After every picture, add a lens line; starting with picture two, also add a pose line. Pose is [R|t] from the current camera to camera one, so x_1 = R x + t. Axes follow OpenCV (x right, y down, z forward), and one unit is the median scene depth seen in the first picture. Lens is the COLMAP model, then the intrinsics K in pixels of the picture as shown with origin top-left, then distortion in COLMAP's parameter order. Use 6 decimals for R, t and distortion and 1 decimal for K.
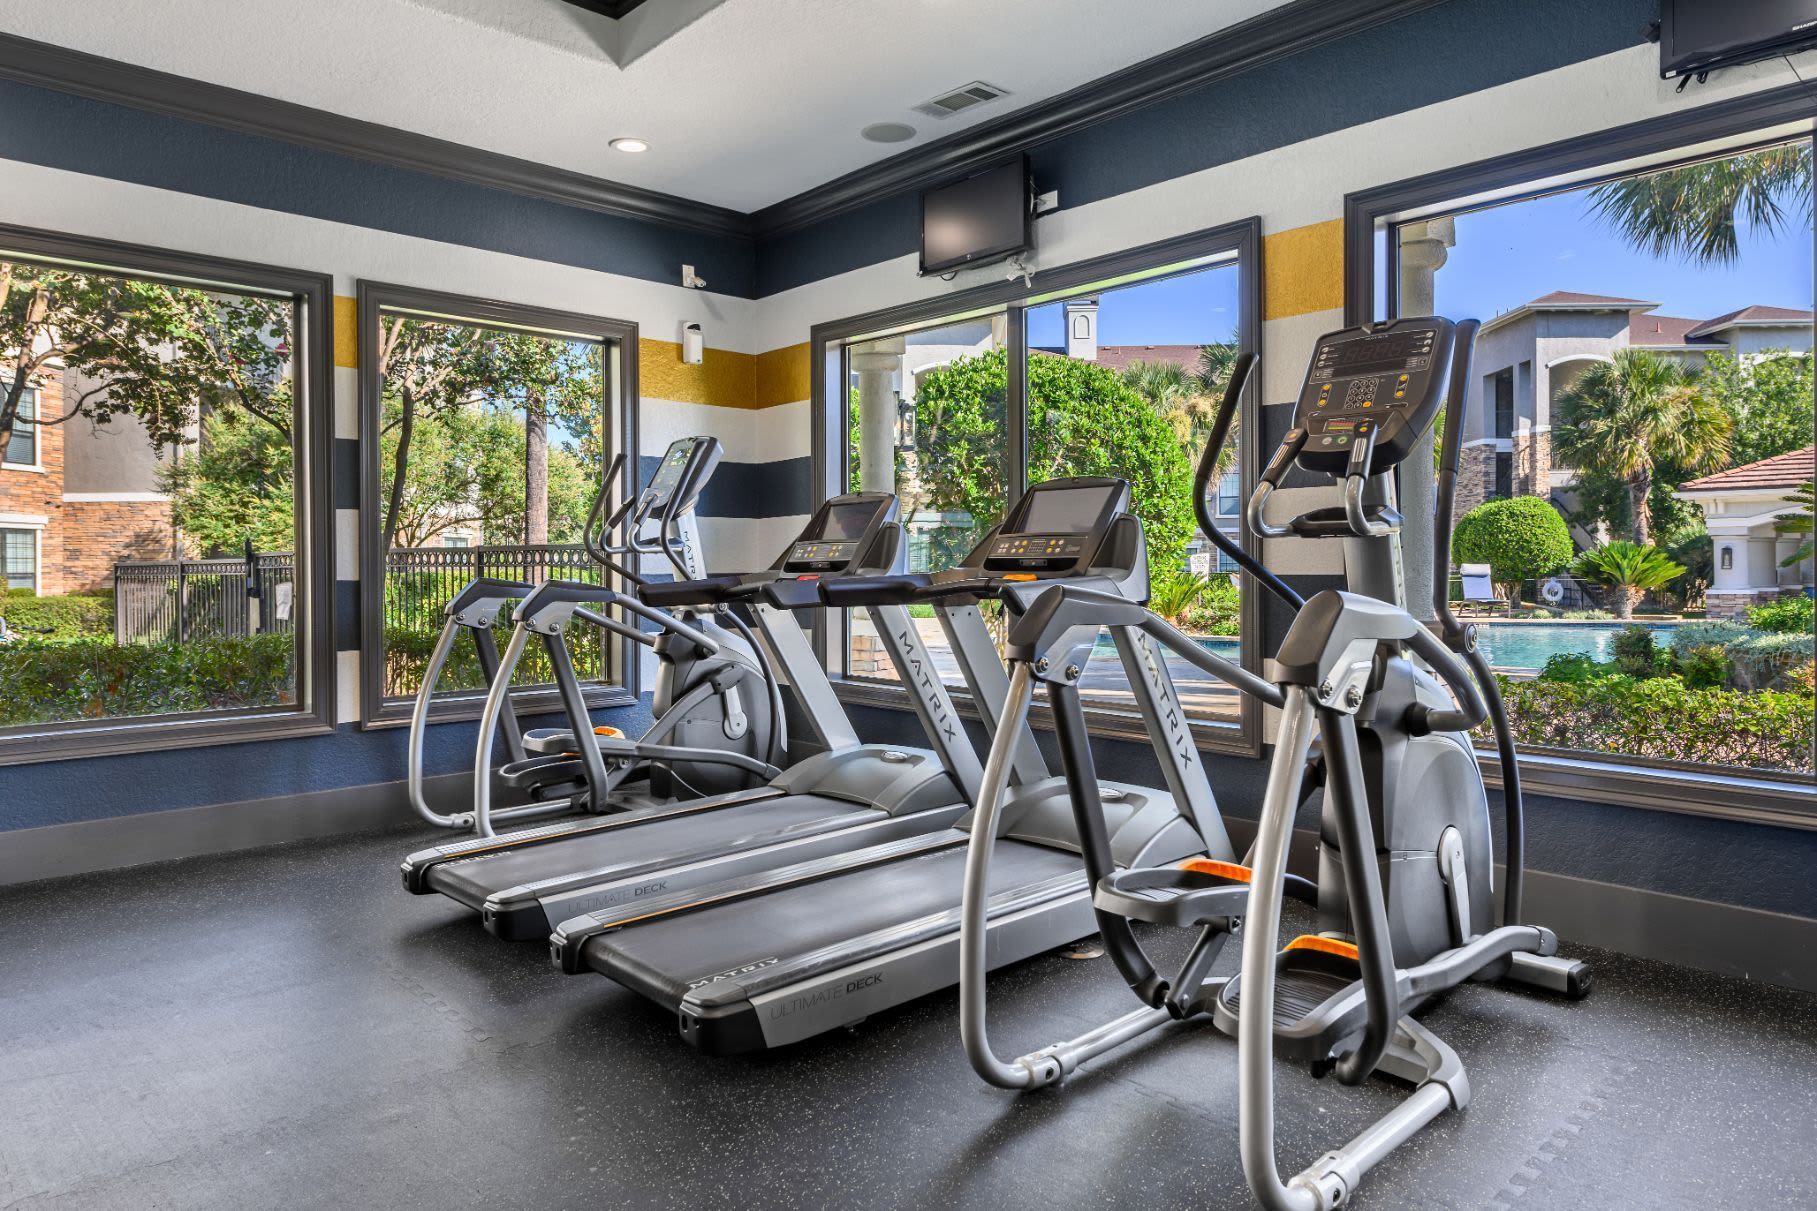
lens RADIAL K [[1116.5, 0, 887.8], [0, 1116.5, 574.1], [0, 0, 1]] dist [-0.001087, 0.000962]
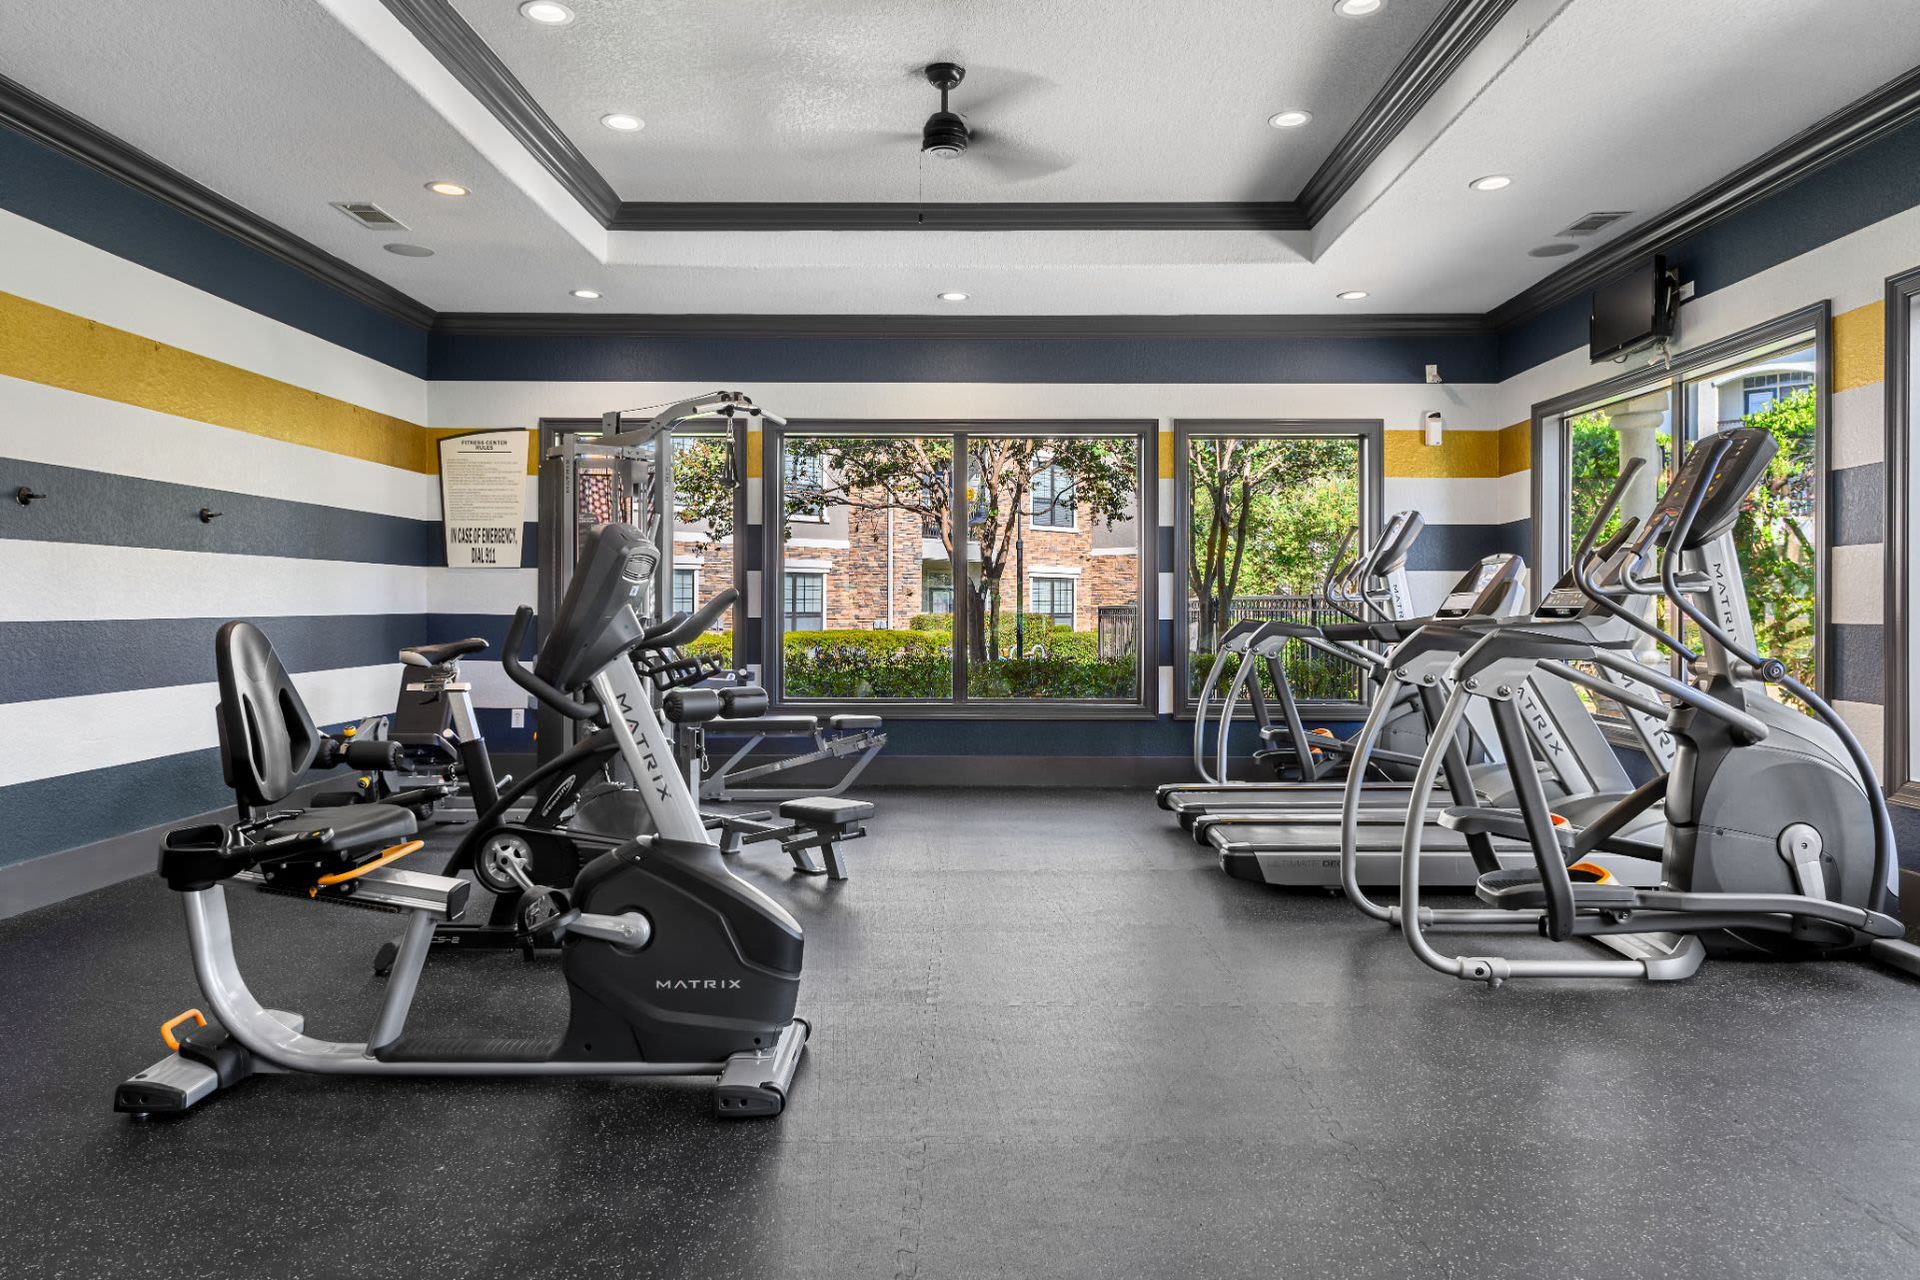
lens RADIAL K [[1179.7, 0, 961.5], [0, 1179.7, 629.4], [0, 0, 1]] dist [-0.001087, 0.000962]
pose [[0.725687, 0.018427, -0.687778, 0.396946], [-0.011937, 0.999828, 0.014193, -0.000123], [0.687921, -0.002089, 0.725783, -0.336116]]
